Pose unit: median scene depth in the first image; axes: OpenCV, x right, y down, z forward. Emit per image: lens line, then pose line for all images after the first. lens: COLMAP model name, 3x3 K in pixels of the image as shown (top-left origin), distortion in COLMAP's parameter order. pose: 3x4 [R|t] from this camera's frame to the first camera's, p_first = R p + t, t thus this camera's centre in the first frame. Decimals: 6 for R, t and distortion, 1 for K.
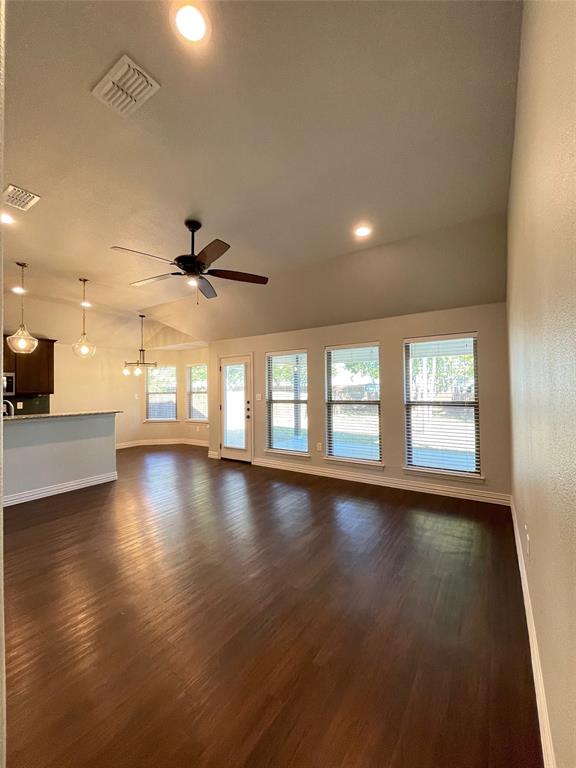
lens RADIAL K [[309.8, 0, 288.0], [0, 309.8, 384.0], [0, 0, 1]] dist [-0.001397, 0.000127]
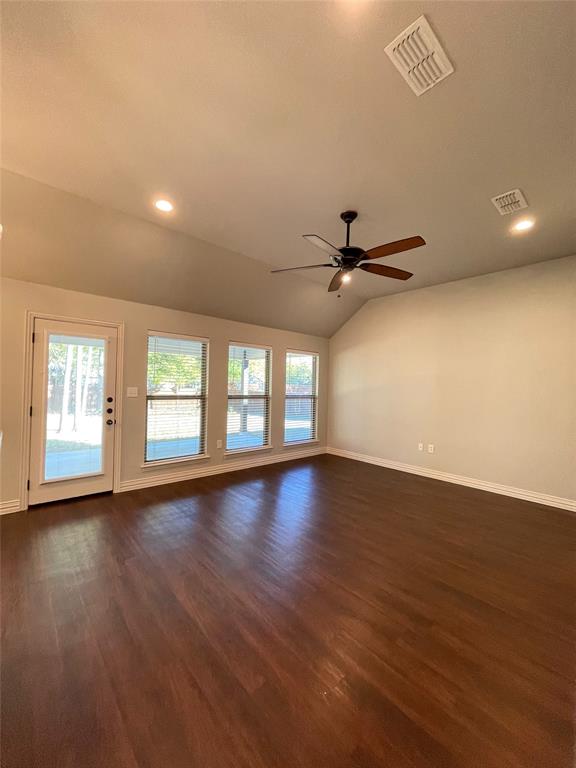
lens RADIAL K [[322.7, 0, 288.0], [0, 322.7, 384.0], [0, 0, 1]] dist [0.012105, 0.000078]
pose [[0.234209, 0.023895, 0.971893, -0.675683], [-0.045341, 0.998879, -0.013632, 0.018192], [-0.971128, -0.040874, 0.235029, 0.465456]]
